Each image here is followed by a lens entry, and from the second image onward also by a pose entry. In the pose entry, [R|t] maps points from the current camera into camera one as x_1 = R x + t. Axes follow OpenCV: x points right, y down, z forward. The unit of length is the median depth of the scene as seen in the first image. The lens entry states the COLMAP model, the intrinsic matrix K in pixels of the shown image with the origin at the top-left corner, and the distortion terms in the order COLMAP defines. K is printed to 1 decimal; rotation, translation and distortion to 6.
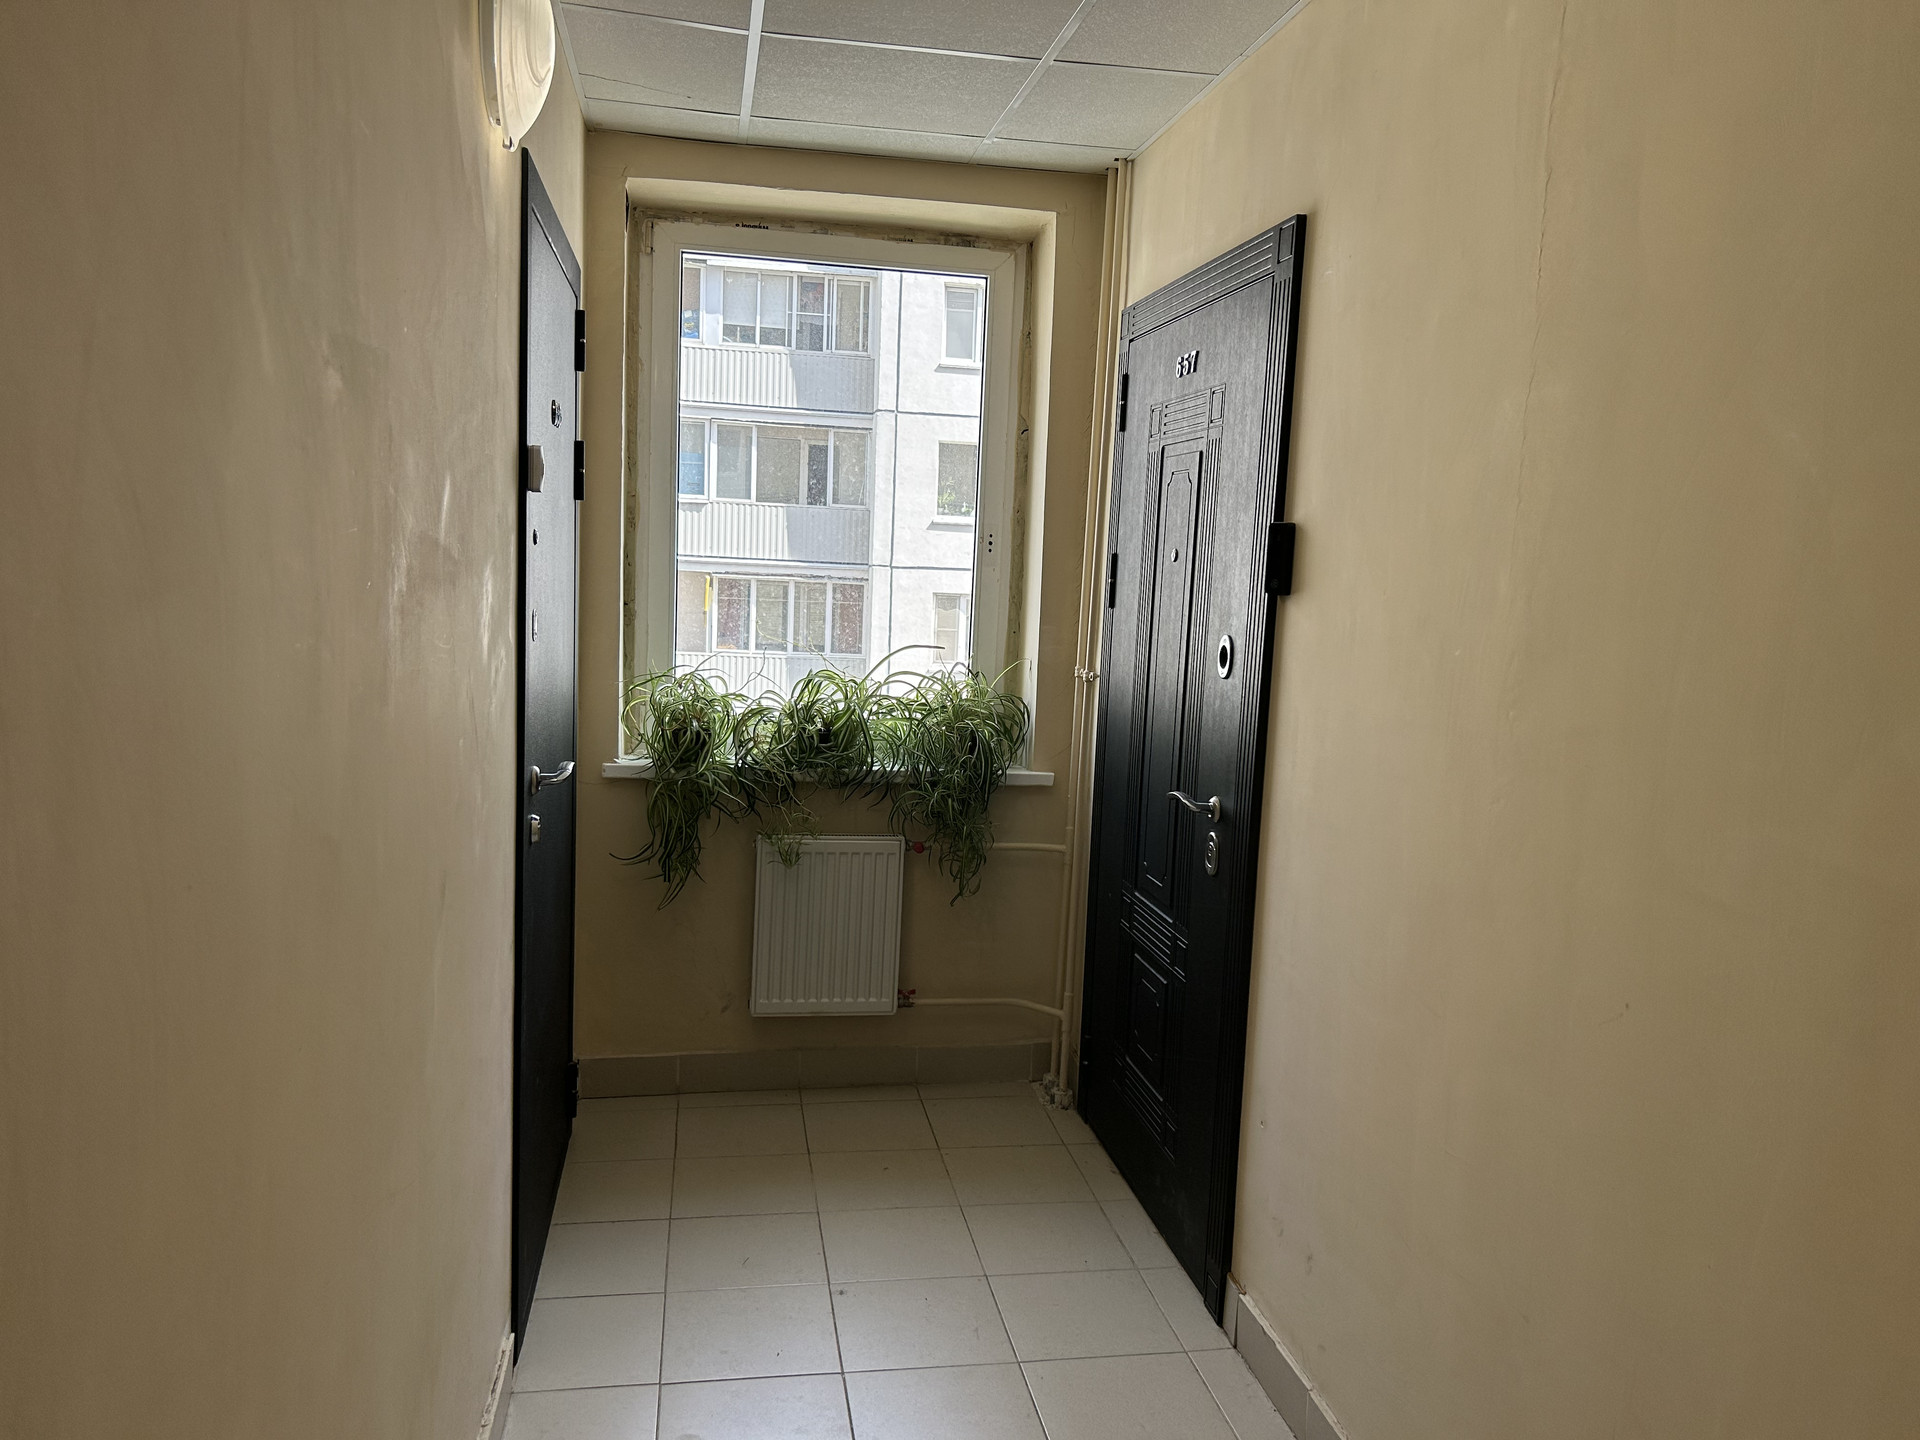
lens RADIAL K [[1443.6, 0, 991.9], [0, 1443.6, 718.7], [0, 0, 1]] dist [0.049932, -0.006998]
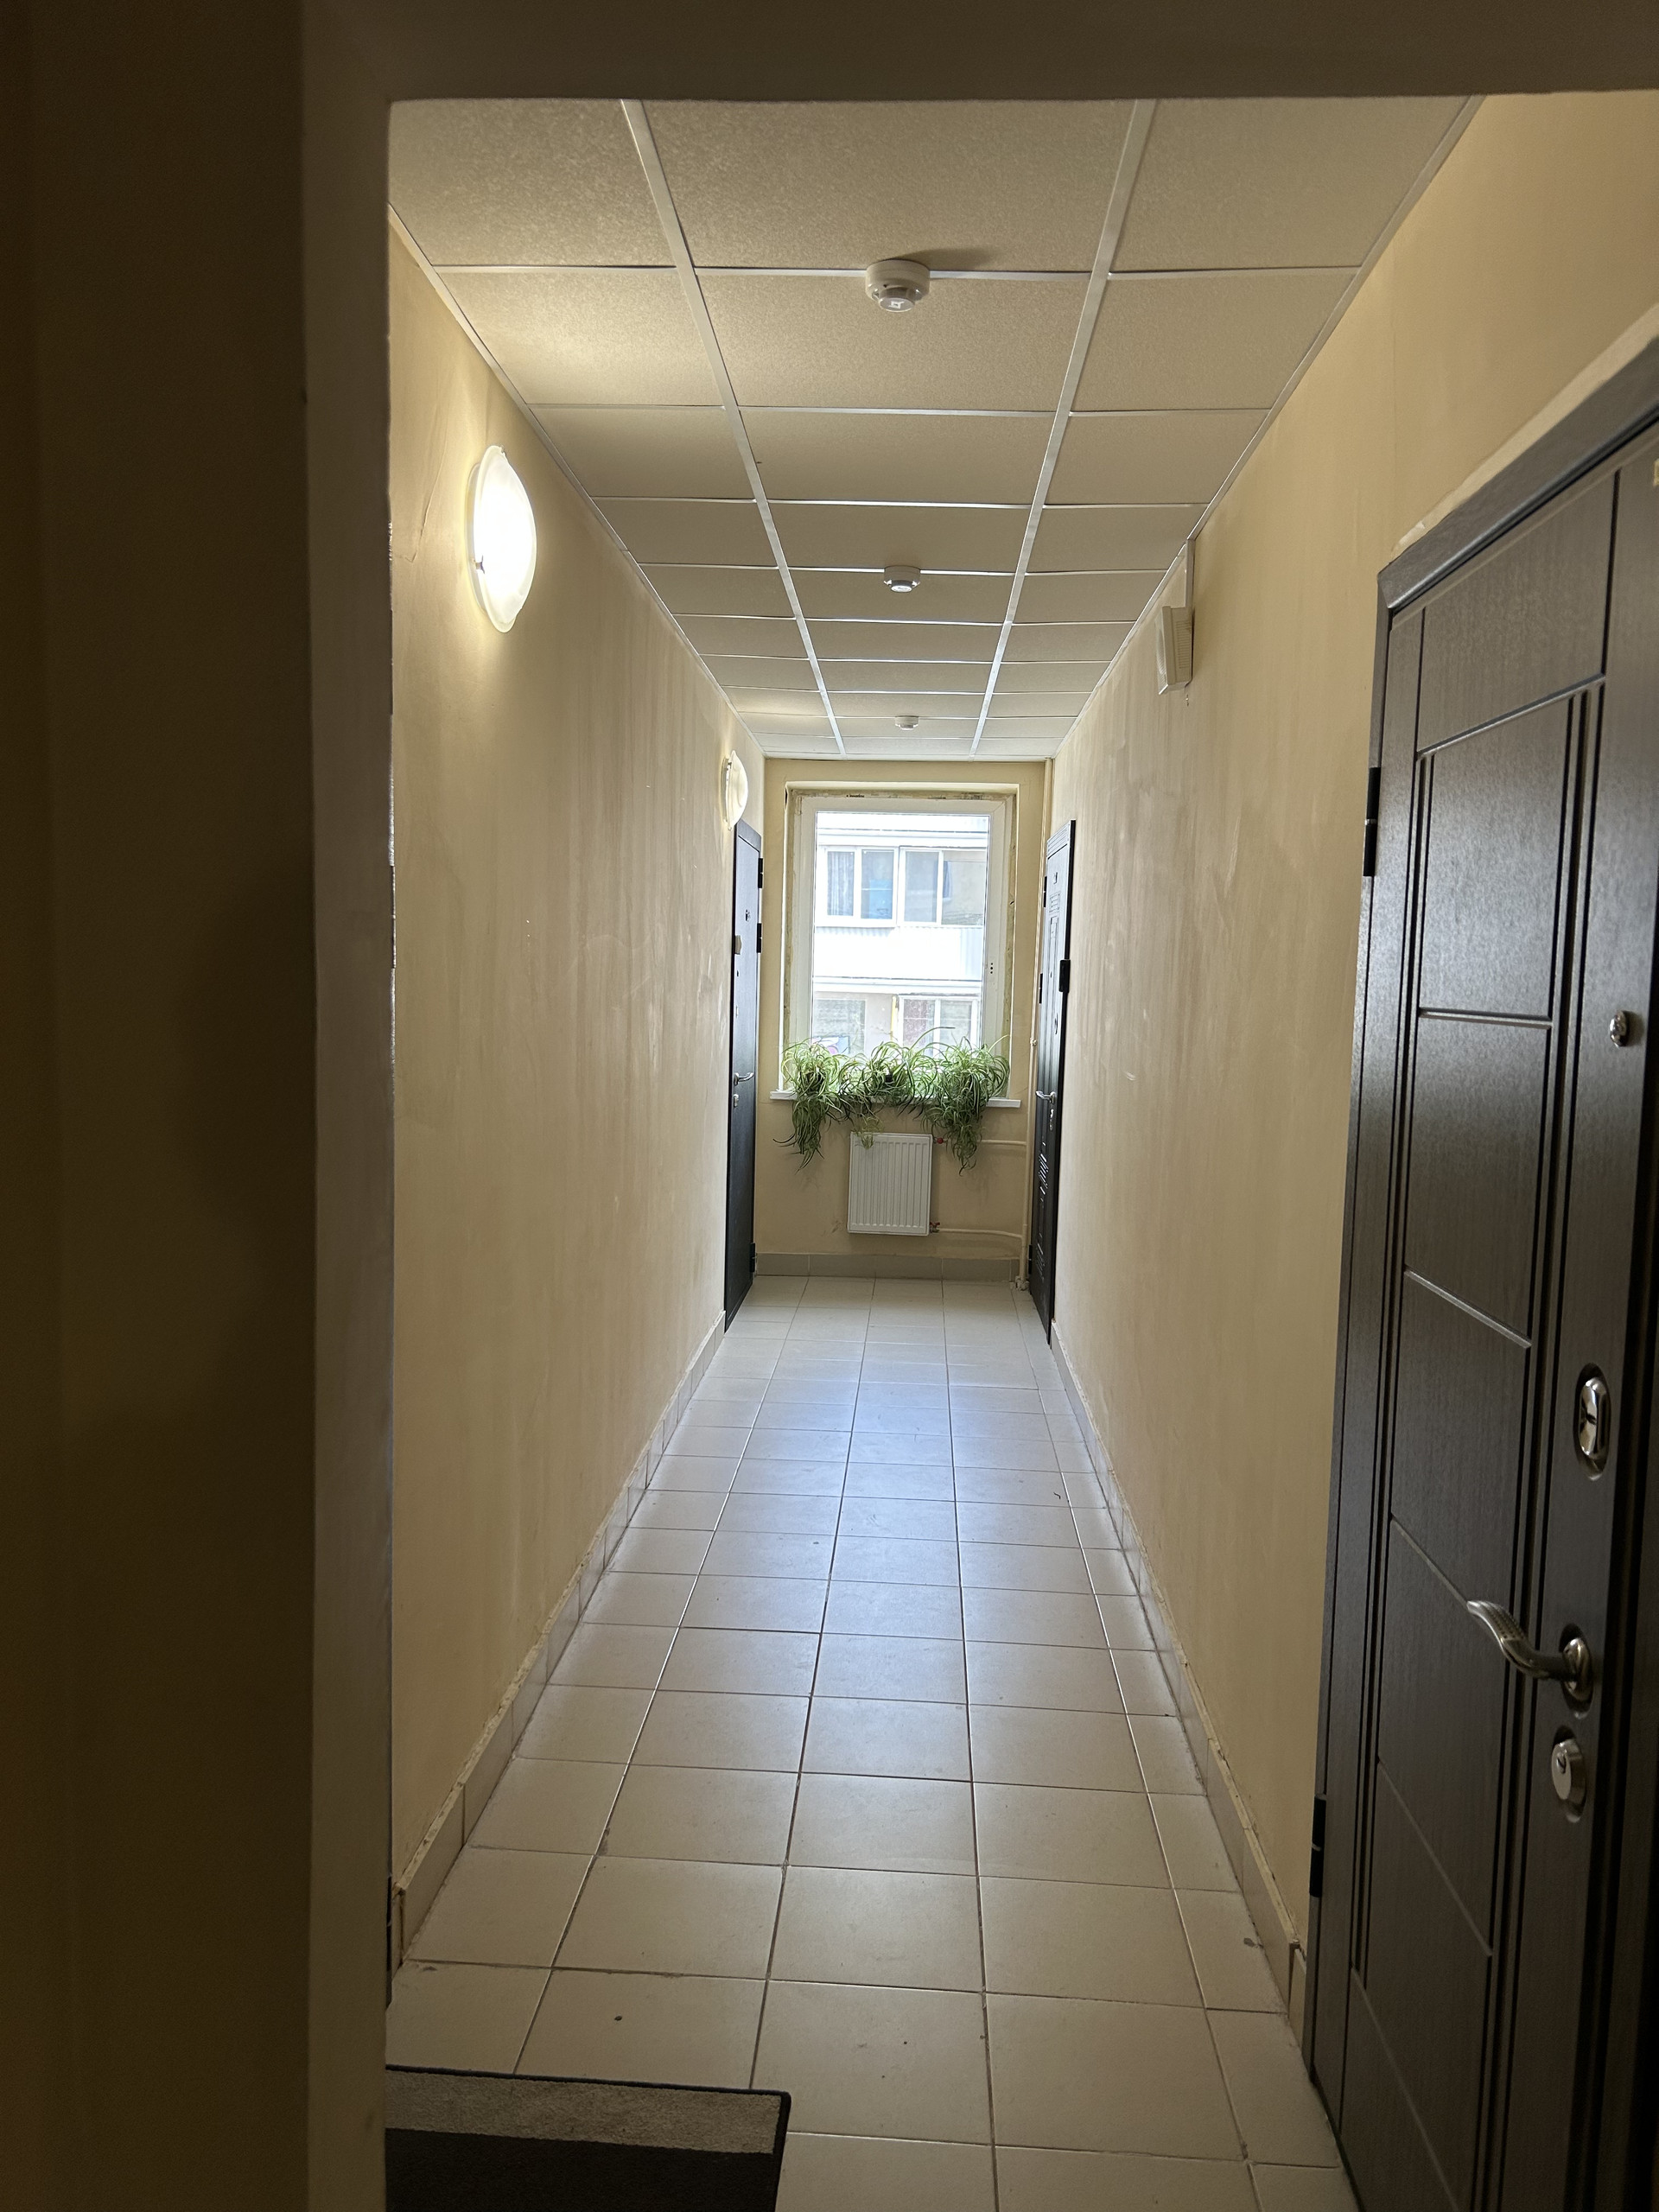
lens RADIAL K [[1663.2, 0, 826.3], [0, 1663.2, 1108.5], [0, 0, 1]] dist [0.049932, -0.006998]
pose [[0.969027, 0.001211, -0.246953, 0.322093], [-0.009188, 0.999472, -0.031153, 0.115589], [0.246785, 0.032457, 0.968527, -1.029565]]
